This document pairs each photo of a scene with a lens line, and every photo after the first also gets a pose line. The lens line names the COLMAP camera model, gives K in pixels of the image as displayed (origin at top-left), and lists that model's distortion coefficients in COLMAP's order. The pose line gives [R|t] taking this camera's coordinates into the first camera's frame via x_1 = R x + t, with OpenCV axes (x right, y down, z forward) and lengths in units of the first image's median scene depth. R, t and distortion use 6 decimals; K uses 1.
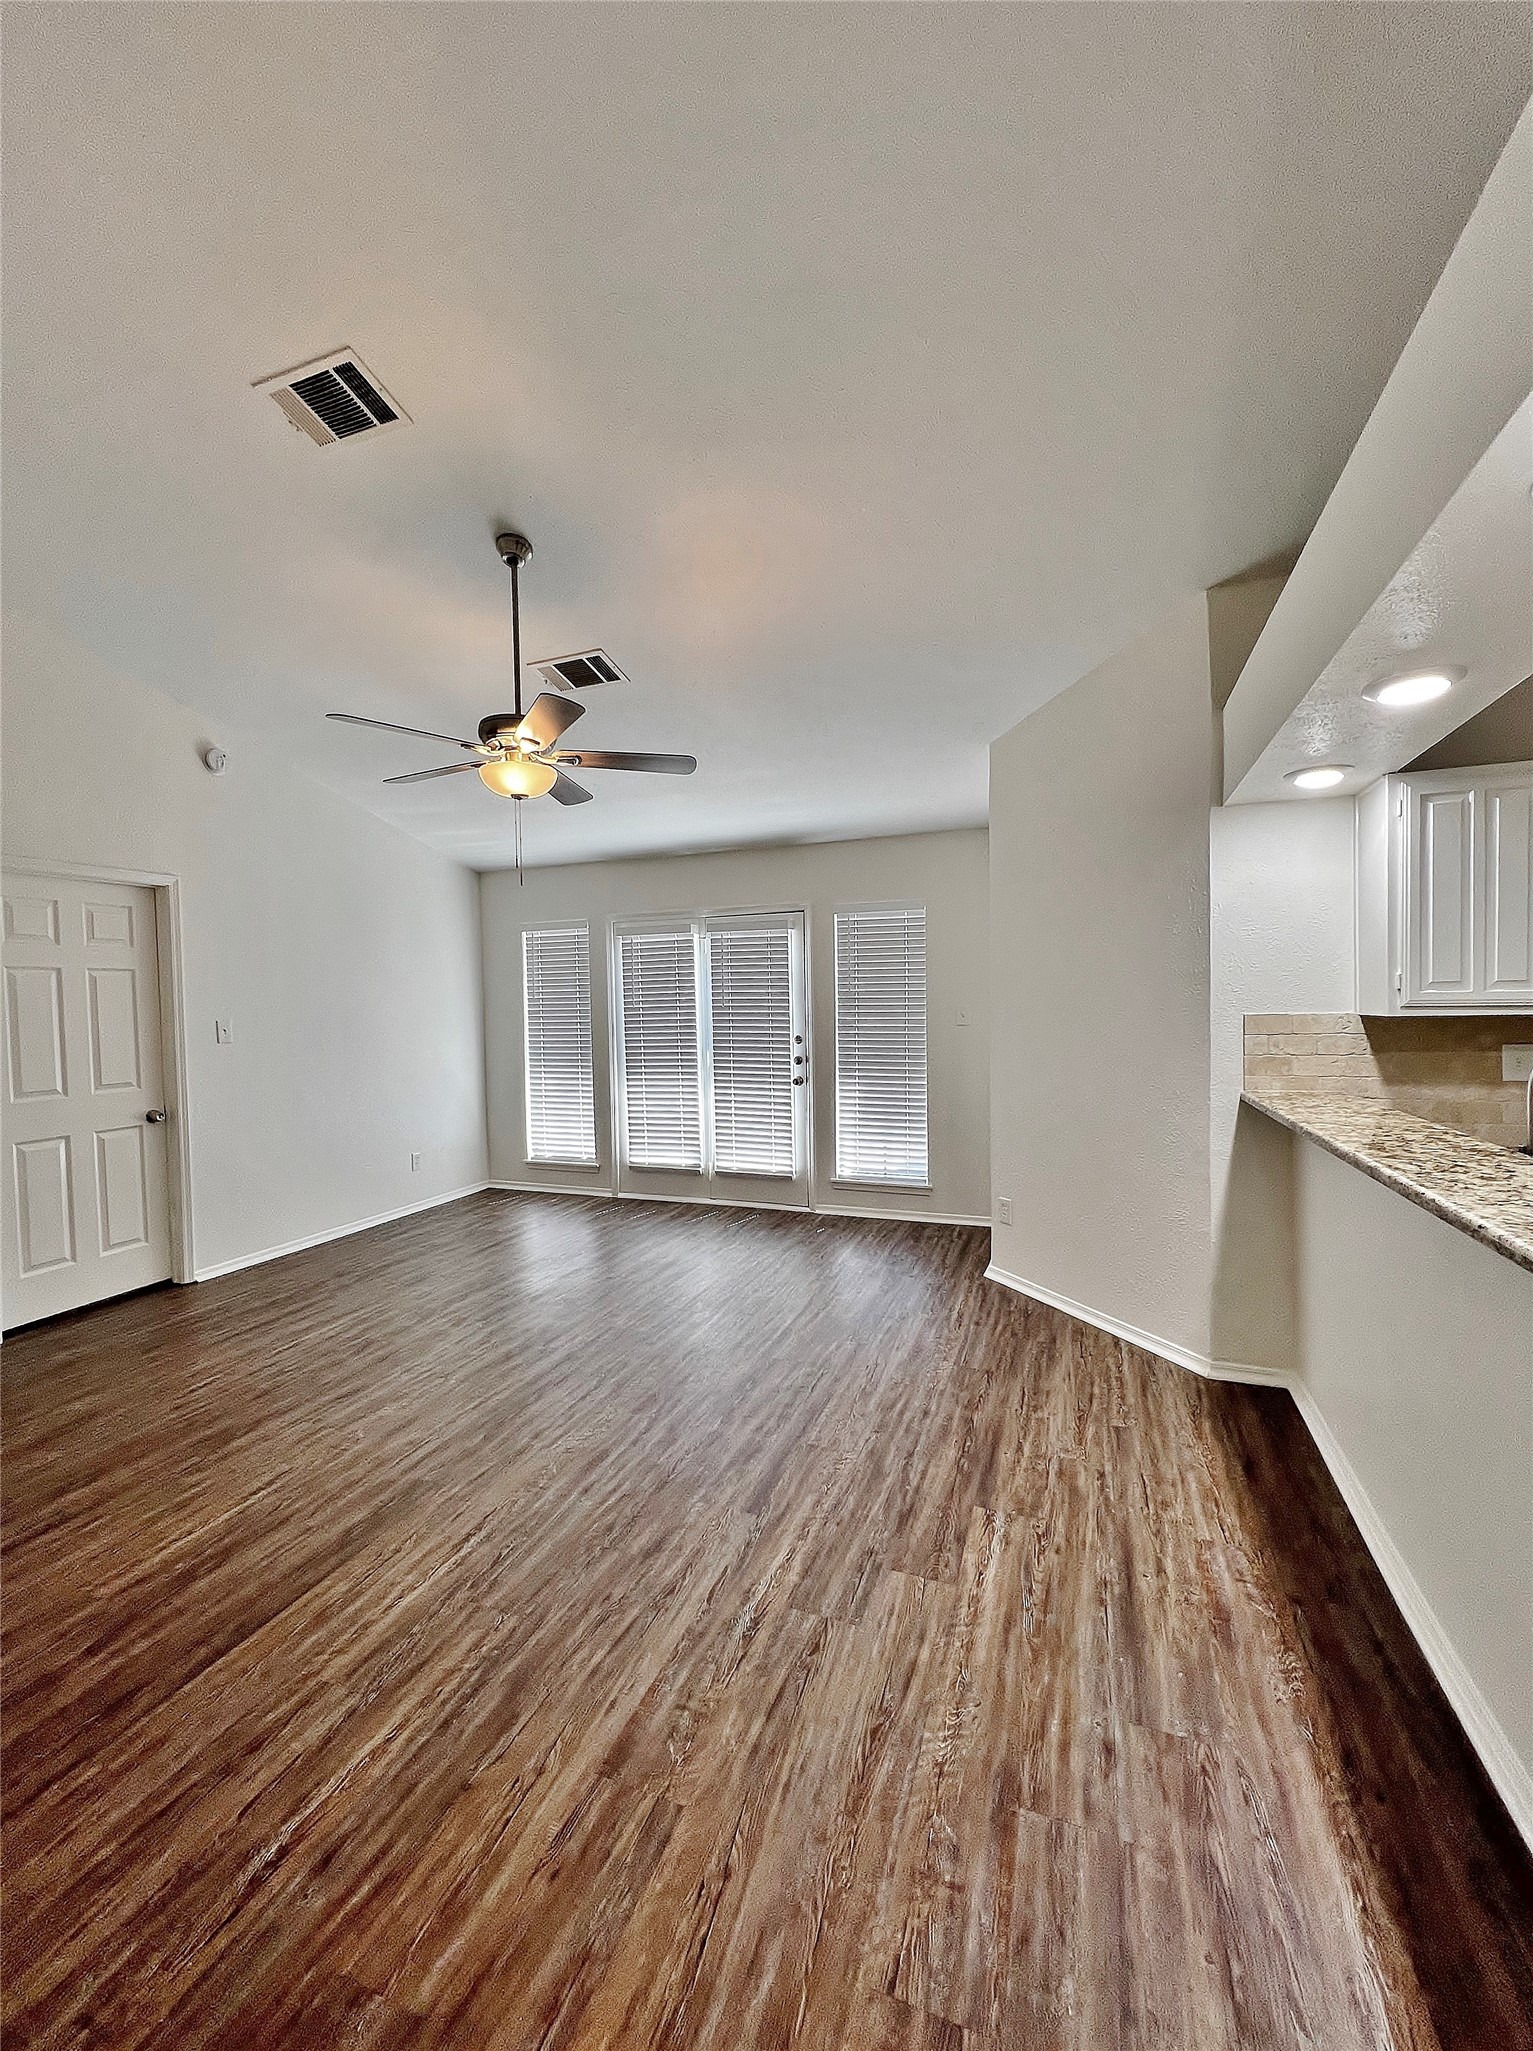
lens RADIAL K [[828.8, 0, 774.9], [0, 828.8, 1024.3], [0, 0, 1]] dist [-0.002700, 0.000519]
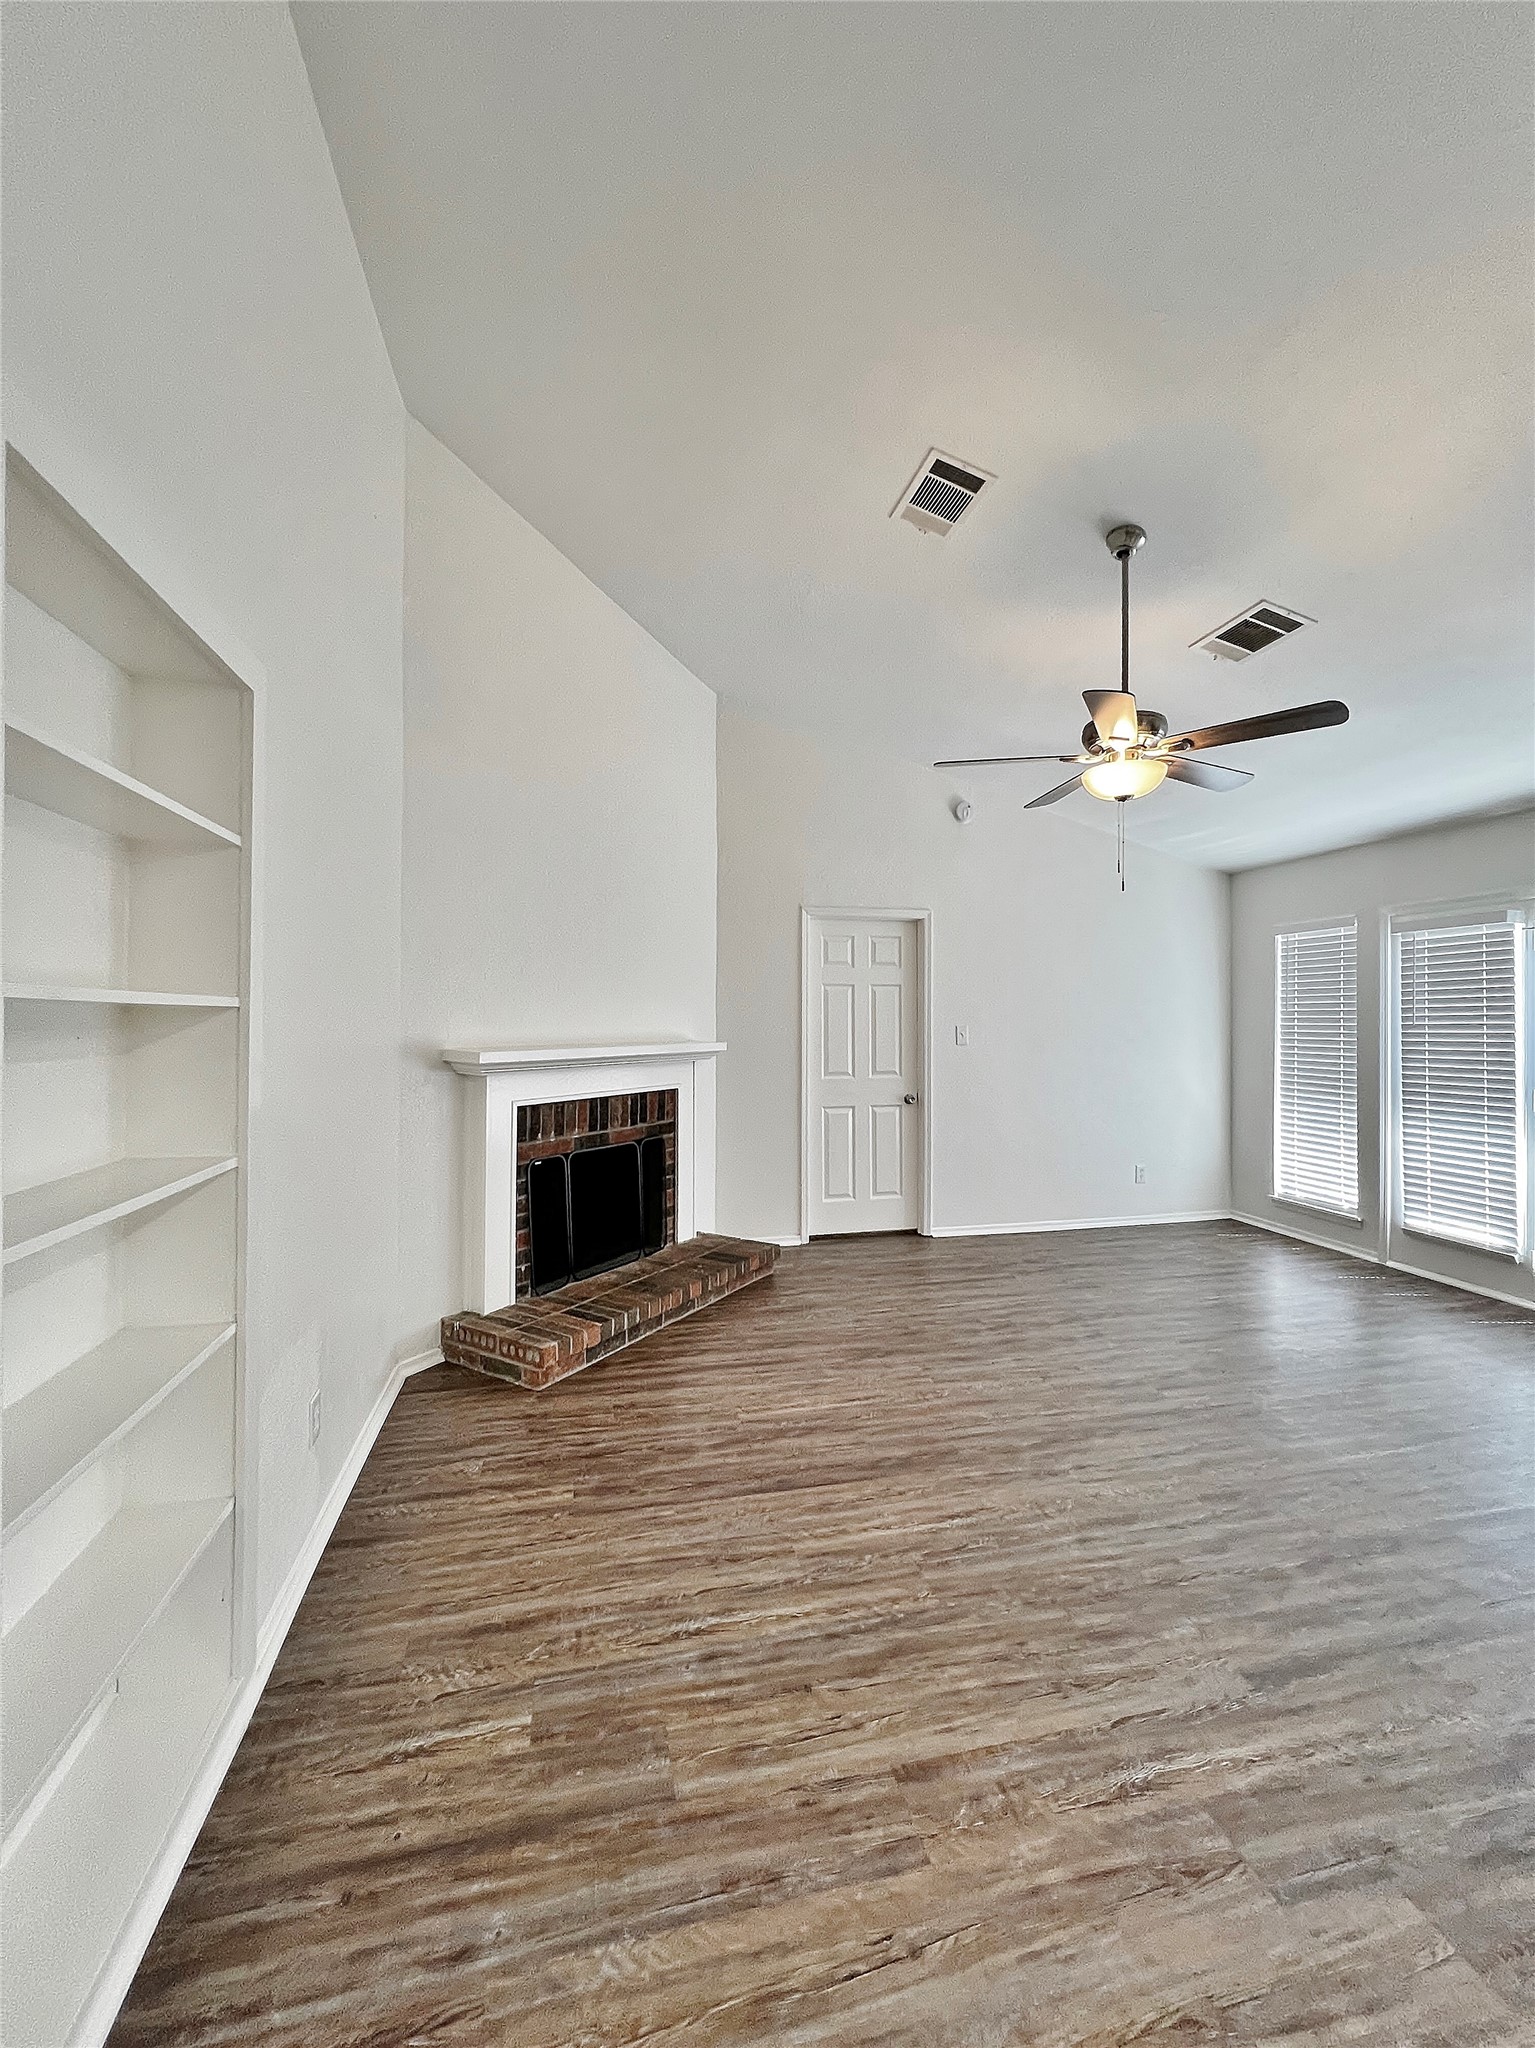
lens RADIAL K [[827.6, 0, 768.5], [0, 827.6, 1021.7], [0, 0, 1]] dist [-0.002700, 0.000519]
pose [[0.556285, 0.023186, -0.830668, 0.303651], [-0.037223, 0.999303, 0.002965, -0.006301], [0.830157, 0.029271, 0.556760, 0.162279]]
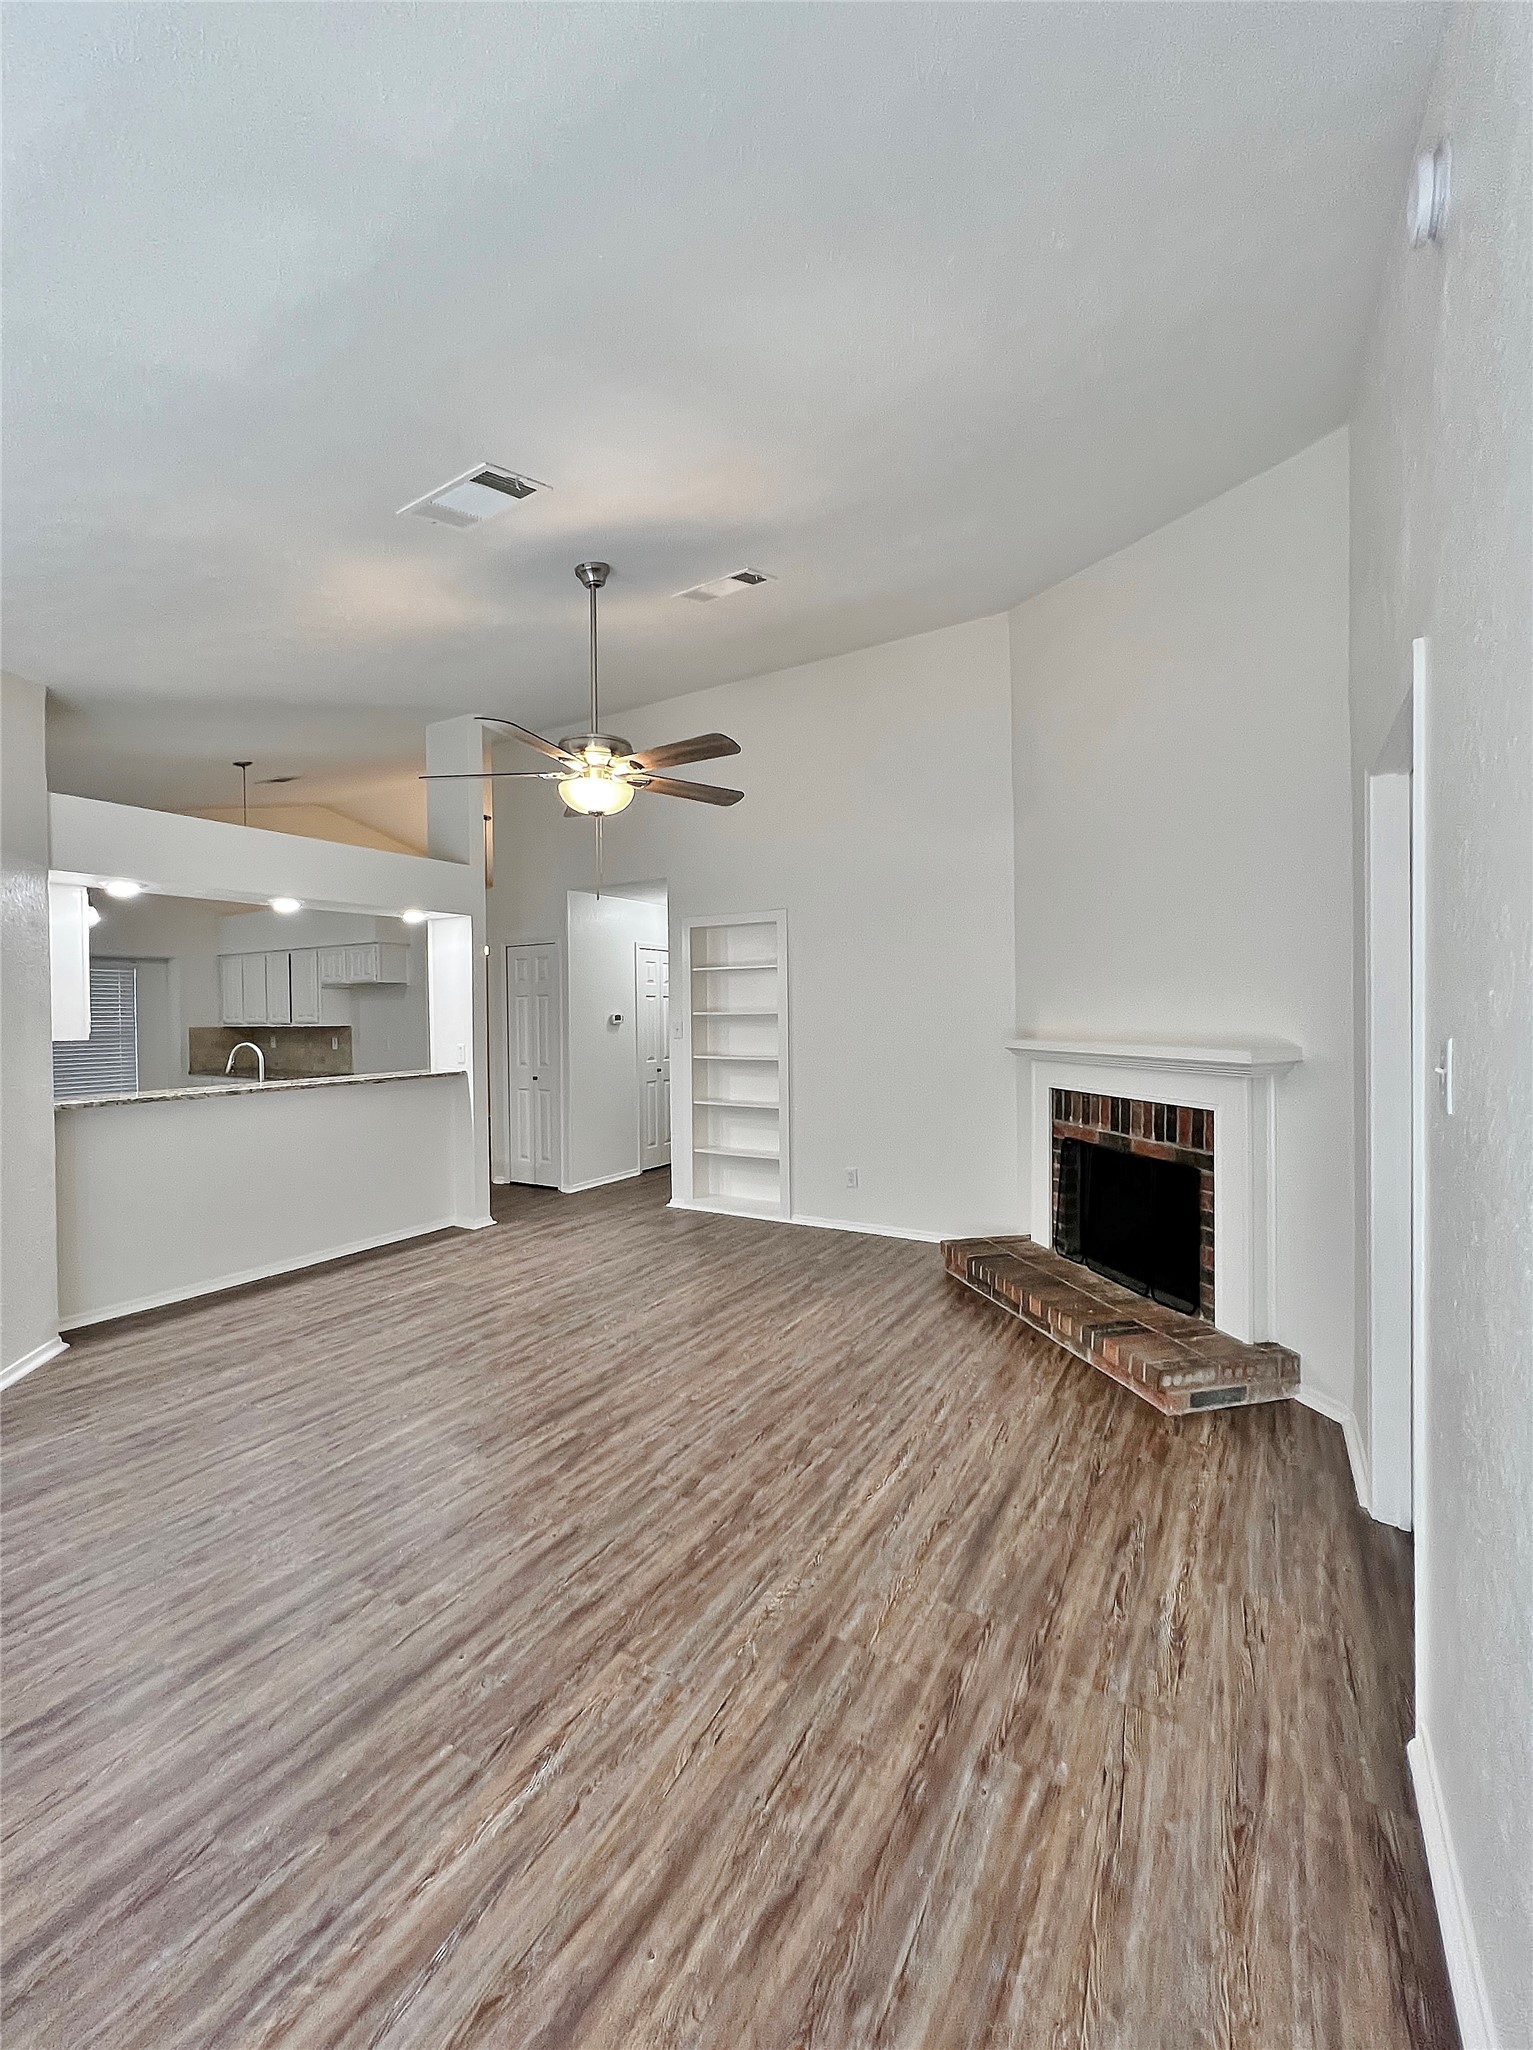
lens RADIAL K [[828.4, 0, 762.1], [0, 828.4, 1023.7], [0, 0, 1]] dist [-0.002700, 0.000519]
pose [[-0.981233, 0.026903, 0.190939, -0.811558], [0.034040, 0.998835, 0.034197, -0.048882], [-0.189797, 0.040055, -0.981006, 2.298955]]
